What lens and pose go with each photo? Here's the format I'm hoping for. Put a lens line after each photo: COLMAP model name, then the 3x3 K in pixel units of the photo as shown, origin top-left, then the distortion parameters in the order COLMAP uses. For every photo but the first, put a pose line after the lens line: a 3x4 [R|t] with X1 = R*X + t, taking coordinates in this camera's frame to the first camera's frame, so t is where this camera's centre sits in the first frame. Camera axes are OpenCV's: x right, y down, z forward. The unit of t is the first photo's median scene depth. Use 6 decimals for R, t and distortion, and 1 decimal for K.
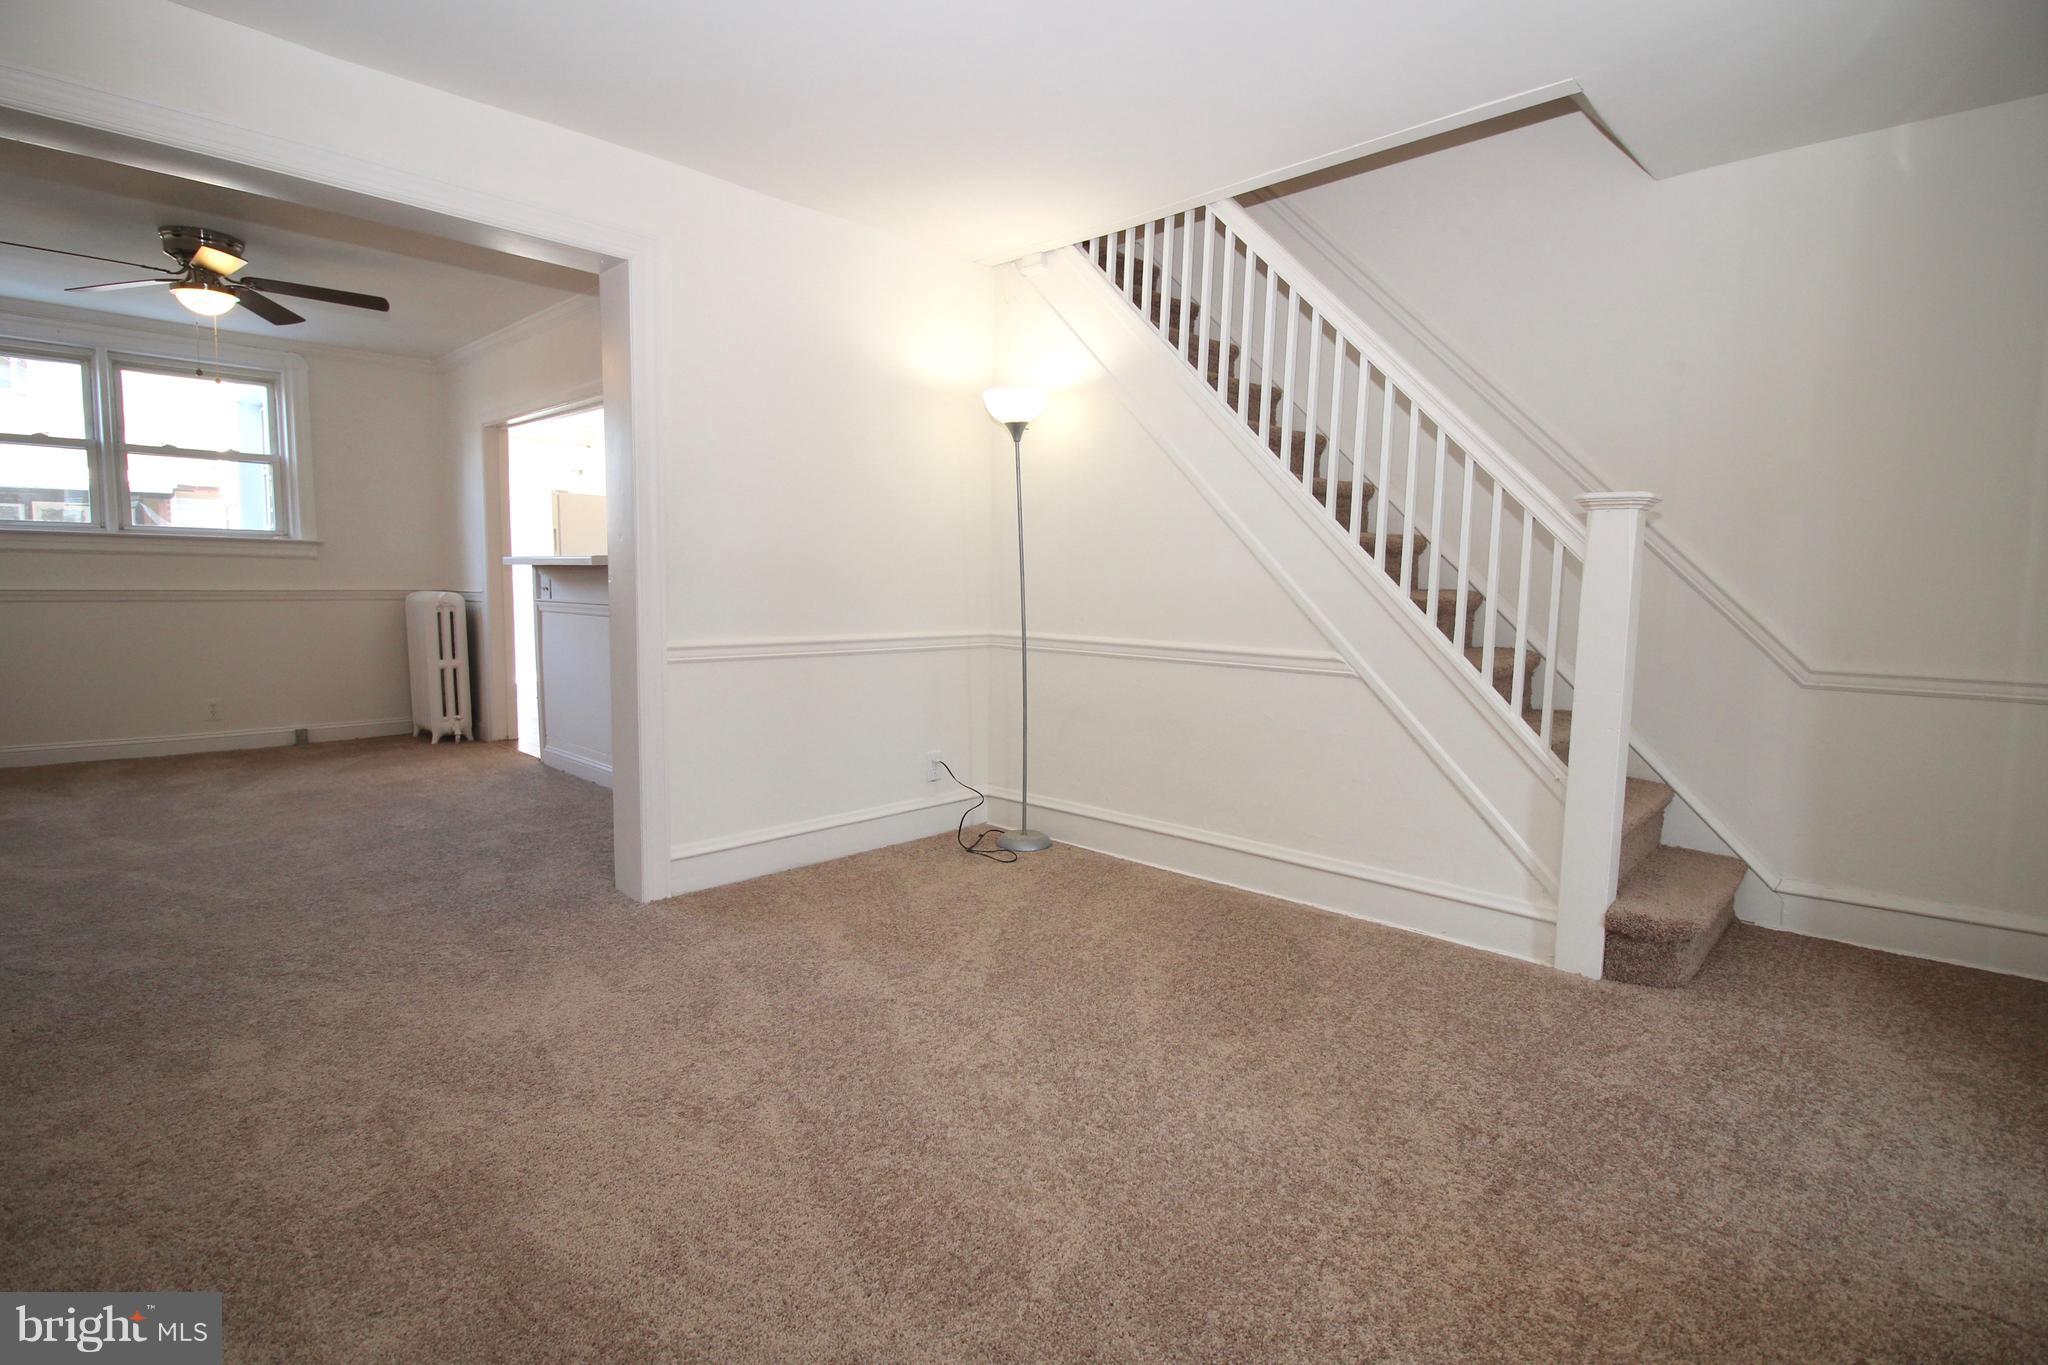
lens RADIAL K [[984.2, 0, 1015.7], [0, 984.2, 682.7], [0, 0, 1]] dist [-0.012300, -0.002032]
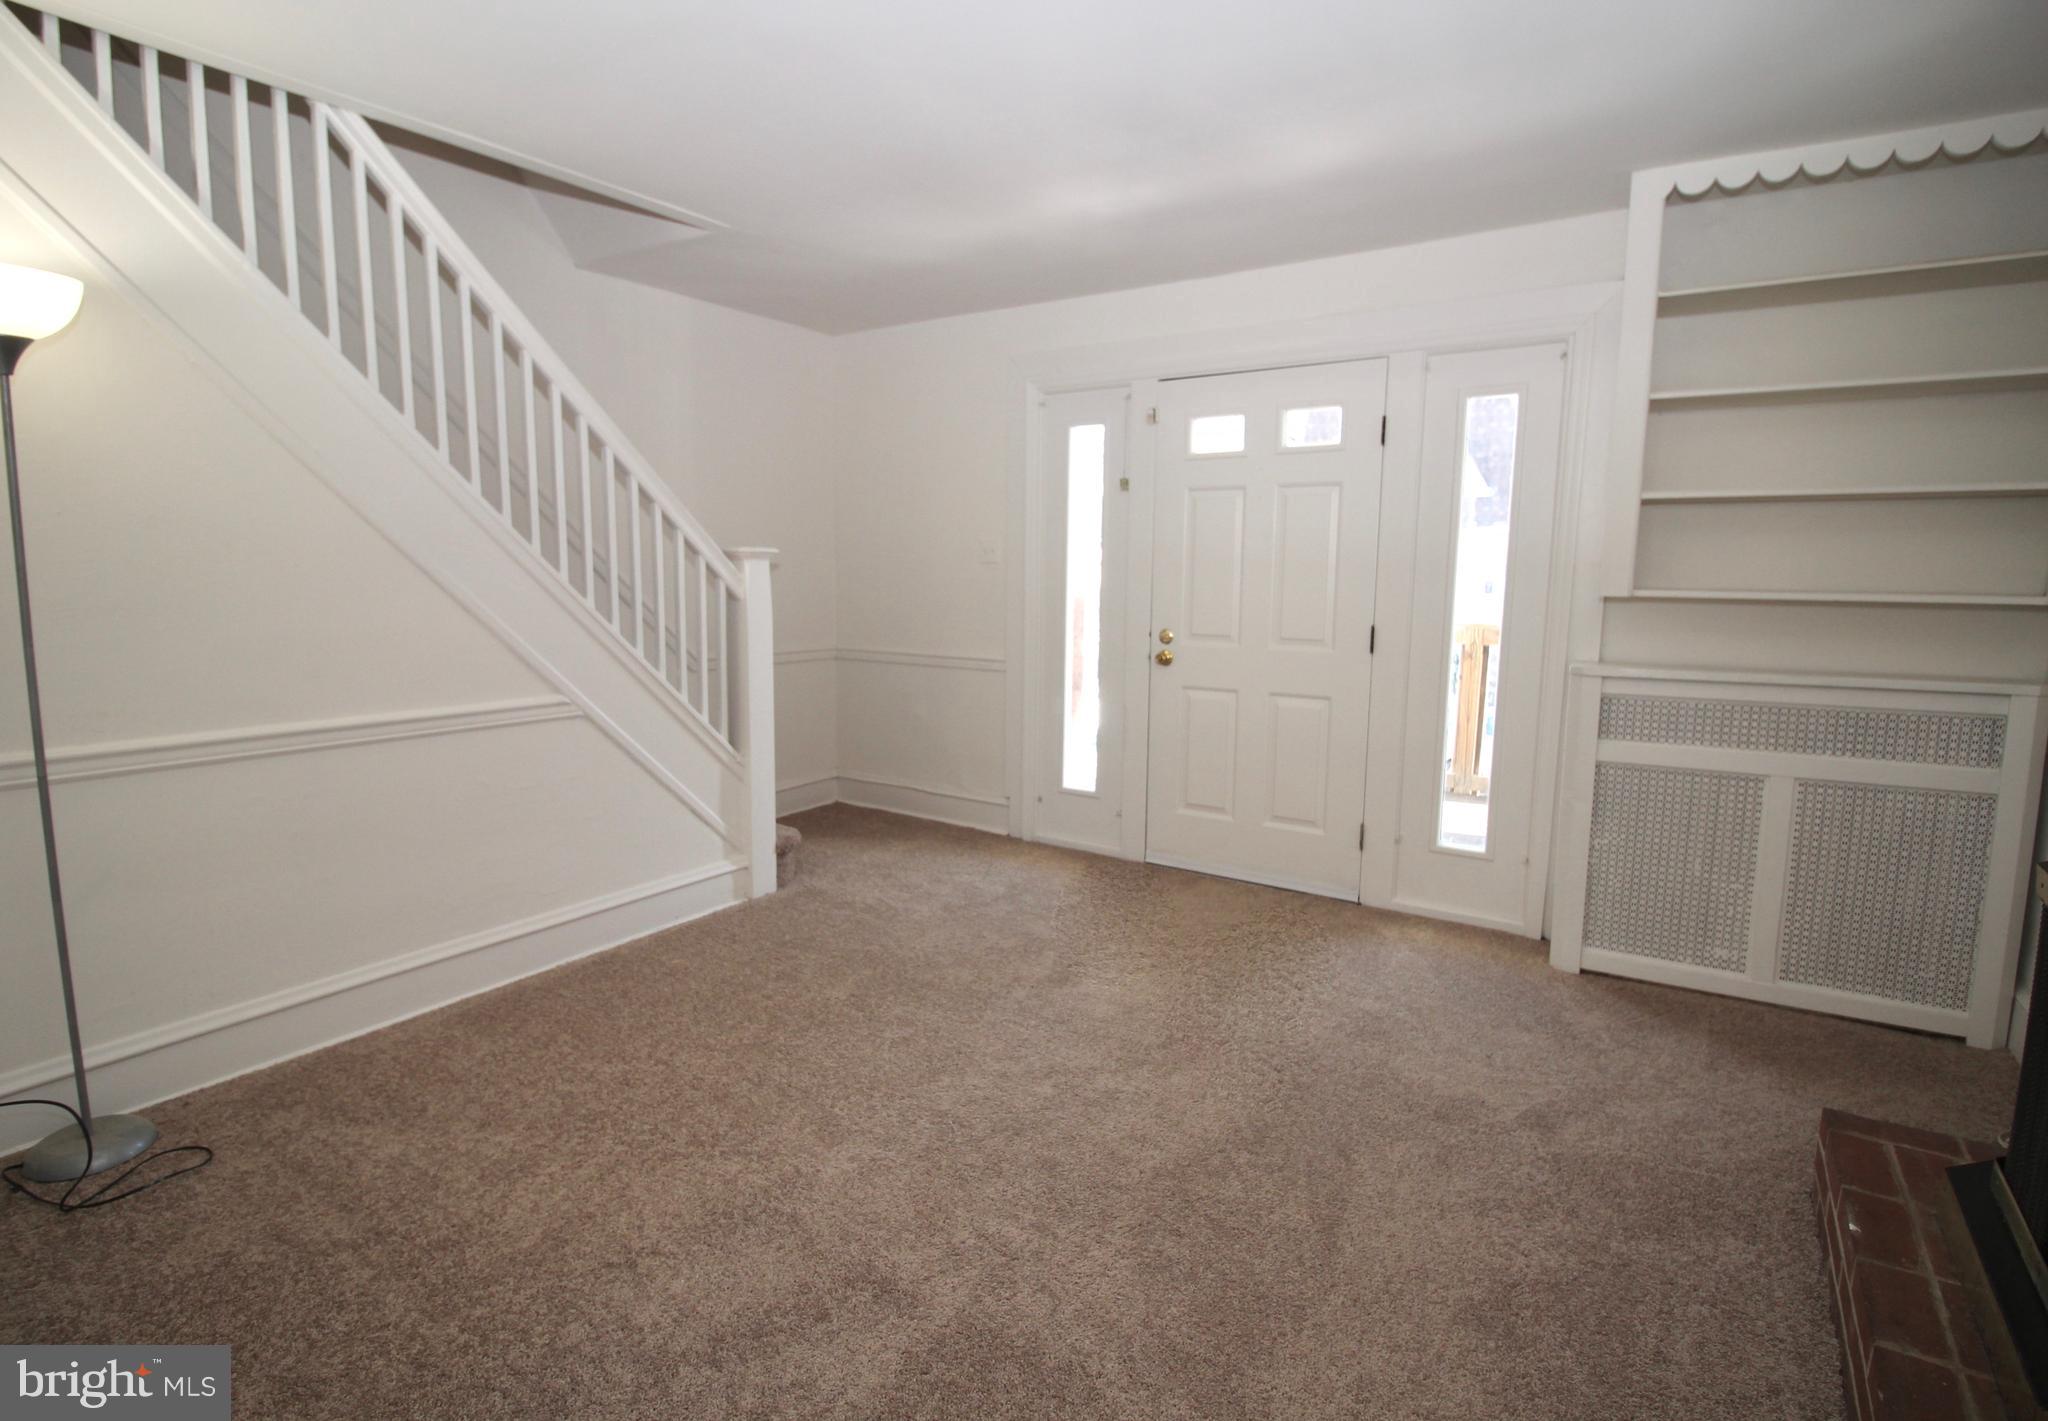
lens RADIAL K [[1007.7, 0, 1014.5], [0, 1007.7, 707.7], [0, 0, 1]] dist [-0.012097, -0.000400]
pose [[-0.176611, -0.138946, 0.974424, -0.706727], [0.100656, 0.982246, 0.158305, -0.127658], [-0.979120, 0.126040, -0.159490, 0.724352]]
